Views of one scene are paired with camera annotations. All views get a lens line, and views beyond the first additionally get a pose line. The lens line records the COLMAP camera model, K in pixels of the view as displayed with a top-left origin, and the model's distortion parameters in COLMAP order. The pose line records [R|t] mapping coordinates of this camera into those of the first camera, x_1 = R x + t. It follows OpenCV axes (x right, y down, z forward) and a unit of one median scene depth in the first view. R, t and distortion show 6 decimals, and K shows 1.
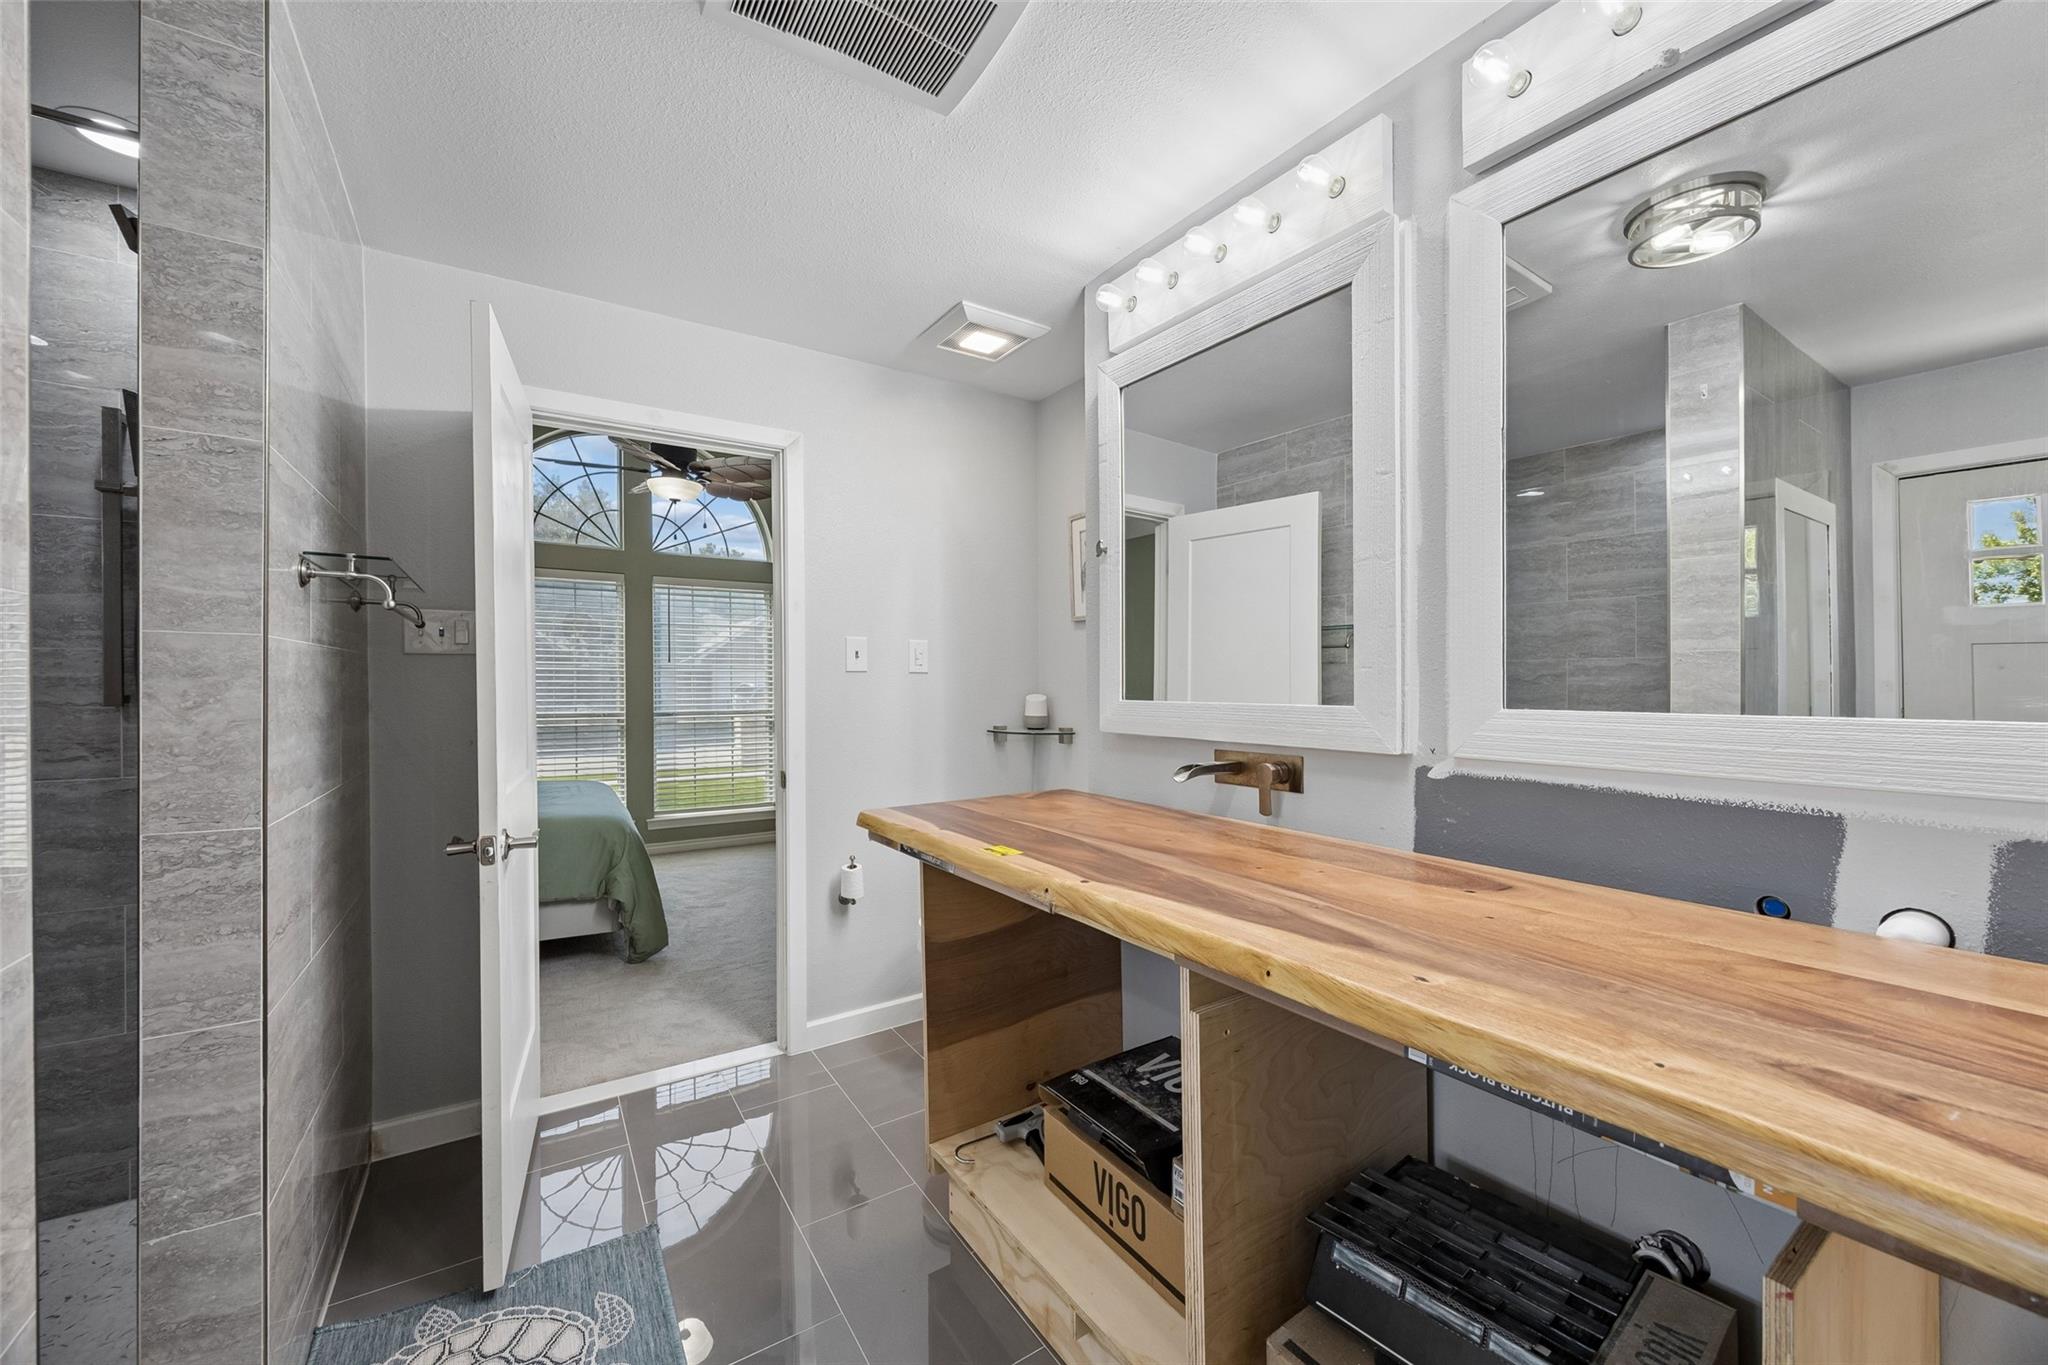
lens RADIAL K [[781.8, 0, 1029.2], [0, 781.8, 683.5], [0, 0, 1]] dist [0.000784, -0.000258]
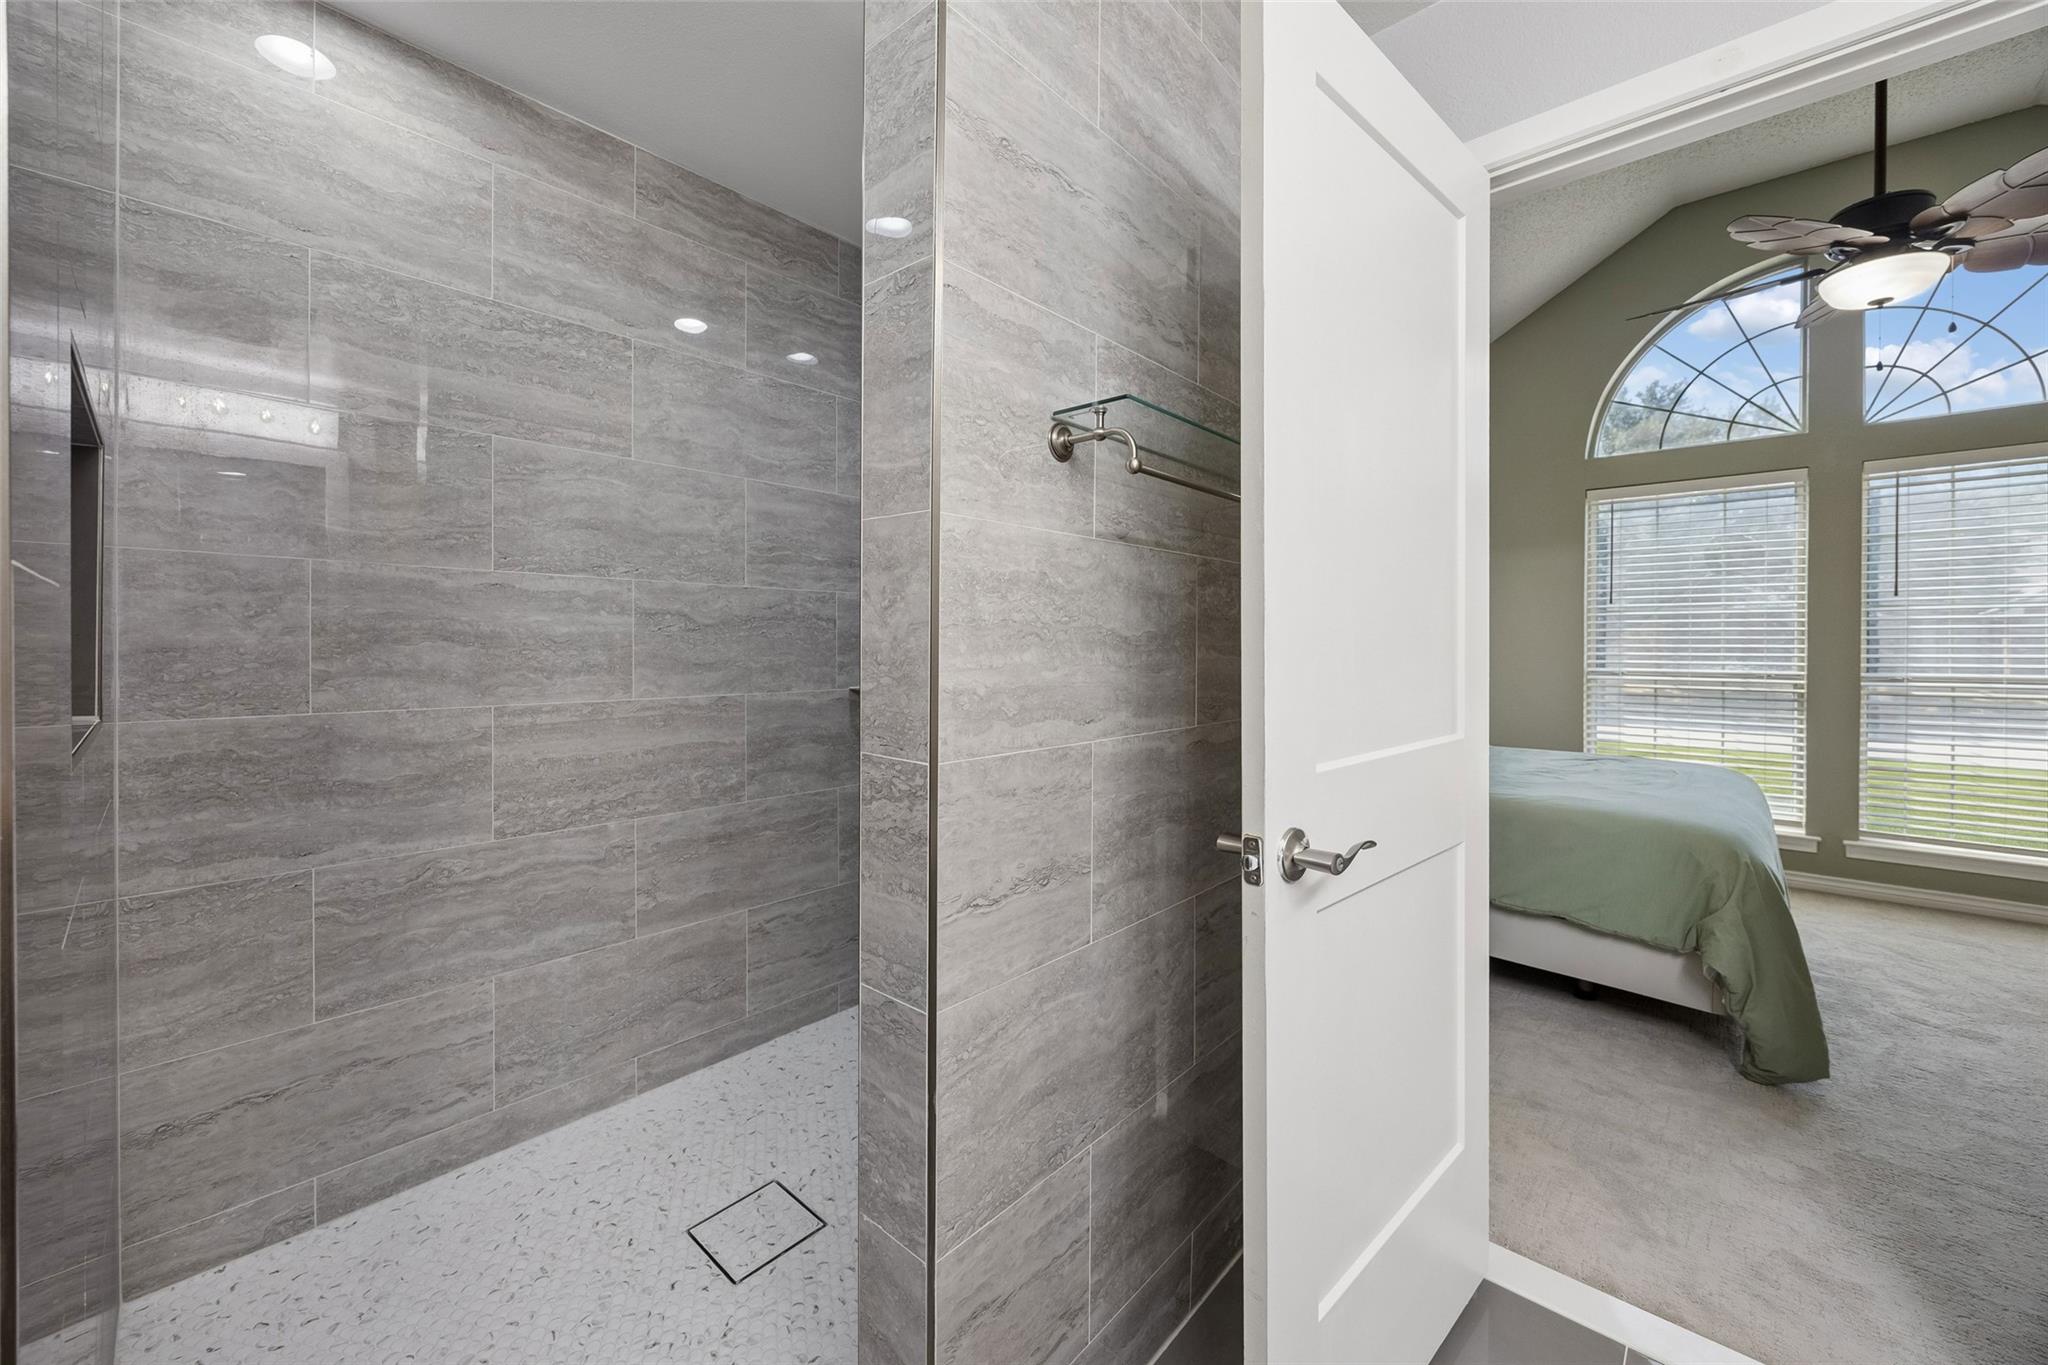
lens RADIAL K [[781.8, 0, 1040.9], [0, 781.8, 655.0], [0, 0, 1]] dist [0.000784, -0.000258]
pose [[0.267629, 0.012213, -0.963445, -0.077983], [-0.002216, 0.999925, 0.012060, 0.024404], [0.963519, -0.001092, 0.267636, 0.320258]]
